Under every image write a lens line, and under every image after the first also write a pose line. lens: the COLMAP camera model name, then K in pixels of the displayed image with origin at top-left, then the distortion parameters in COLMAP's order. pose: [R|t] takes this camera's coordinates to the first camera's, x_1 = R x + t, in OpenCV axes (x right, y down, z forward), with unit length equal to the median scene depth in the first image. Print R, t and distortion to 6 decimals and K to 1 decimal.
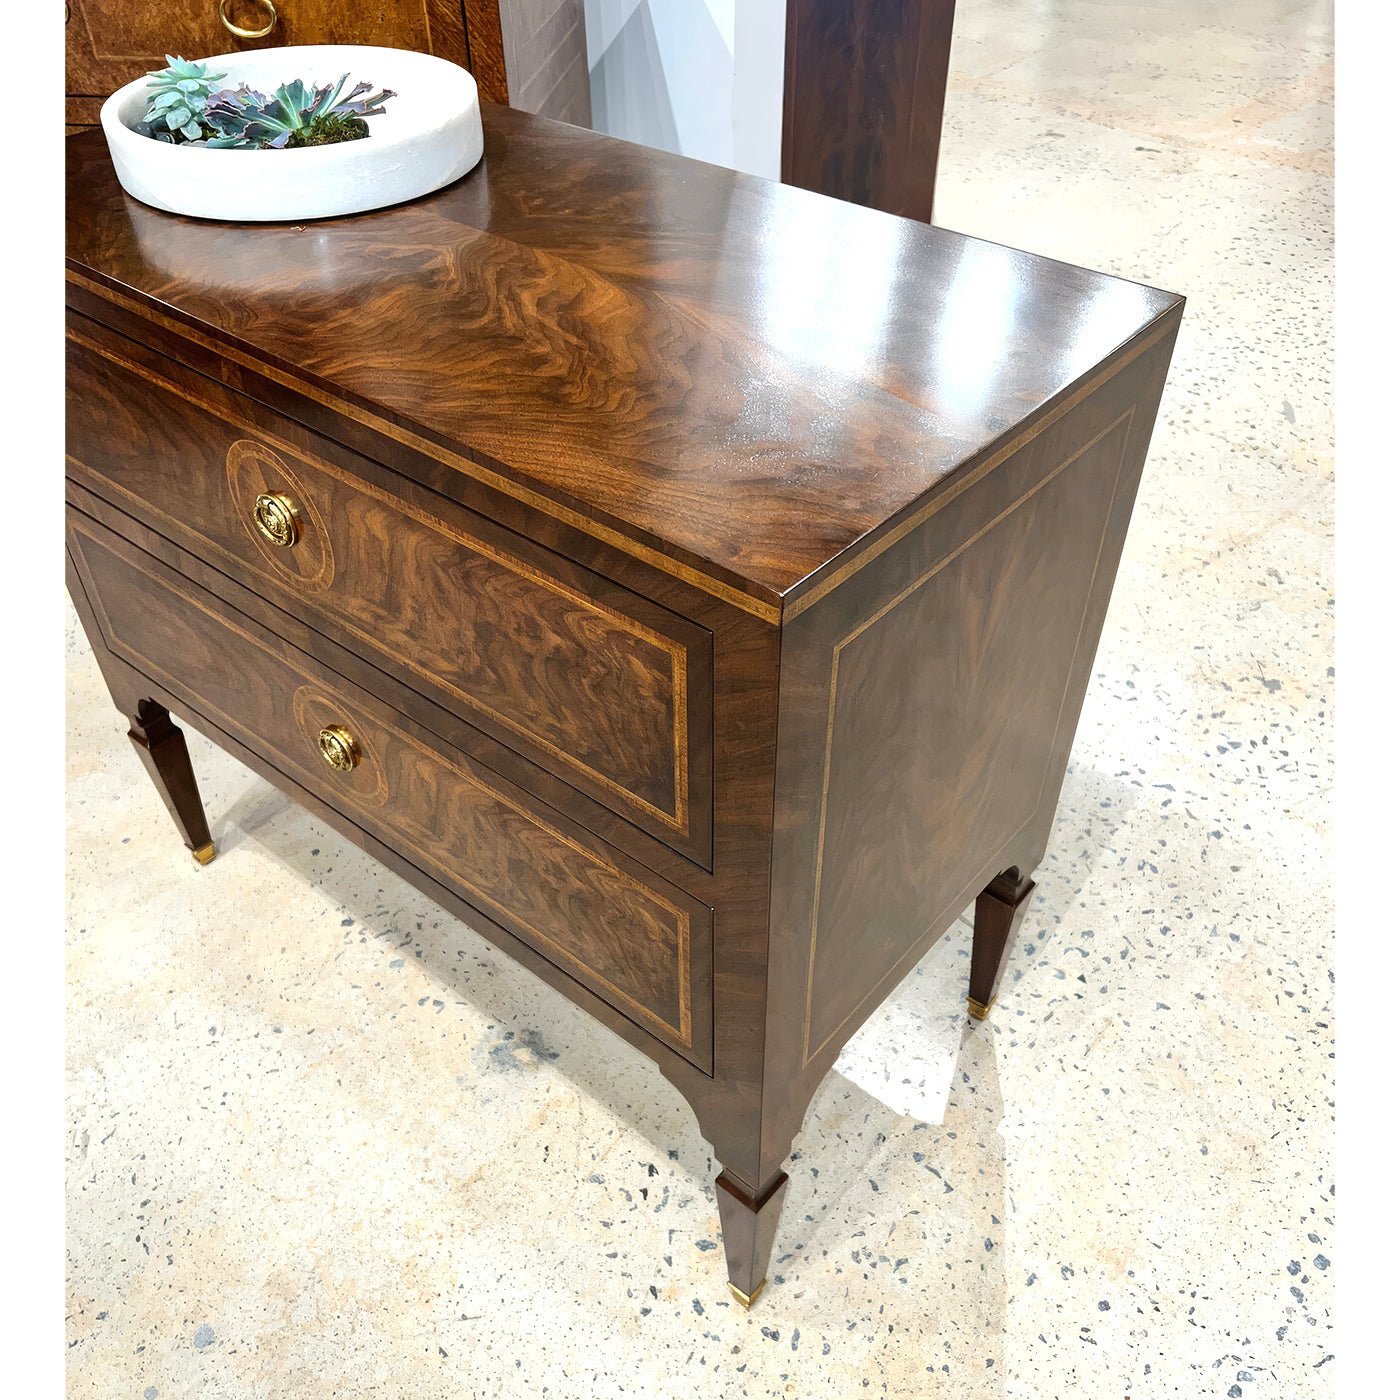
lens RADIAL K [[1311.6, 0, 677.9], [0, 1311.6, 762.9], [0, 0, 1]] dist [0.016788, -0.072817]
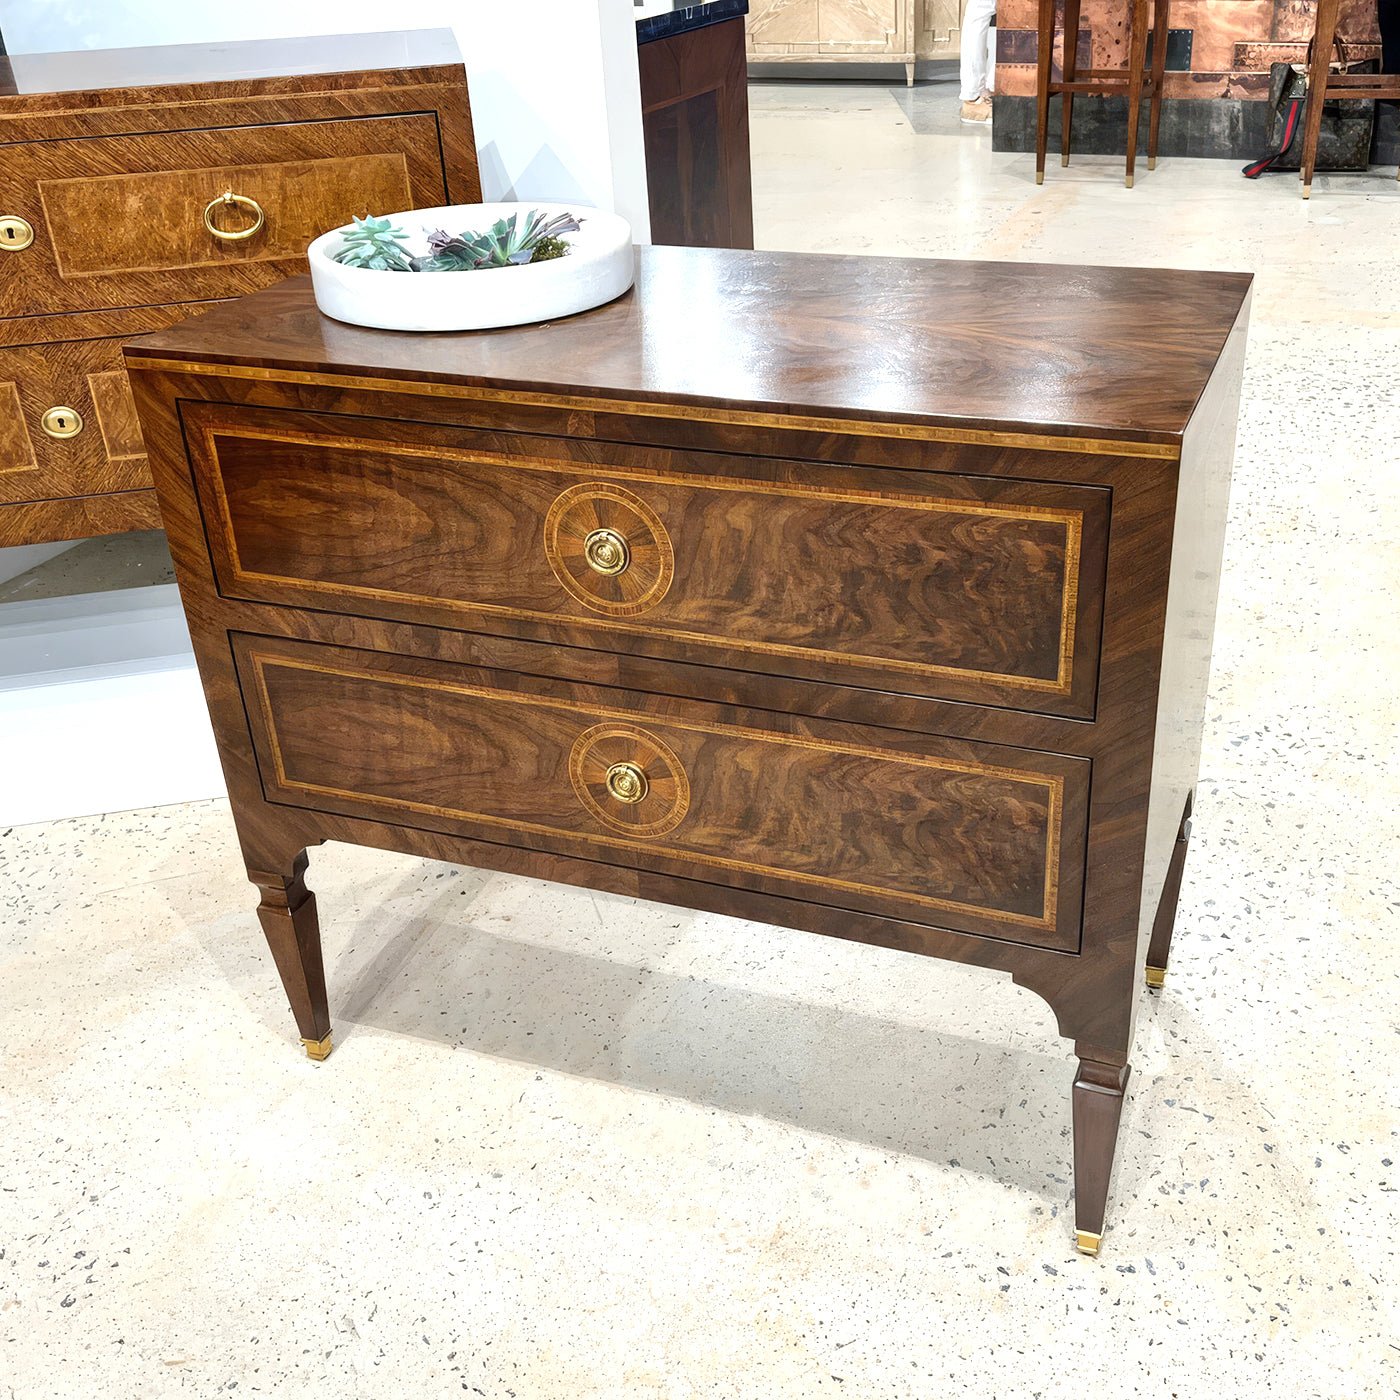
lens RADIAL K [[1659.7, 0, 710.2], [0, 1659.7, 704.9], [0, 0, 1]] dist [-0.018482, 0.000000]
pose [[0.947467, -0.187139, 0.259392, -0.592852], [0.246382, 0.944156, -0.218781, 0.267465], [-0.203964, 0.271198, 0.940665, -0.326782]]
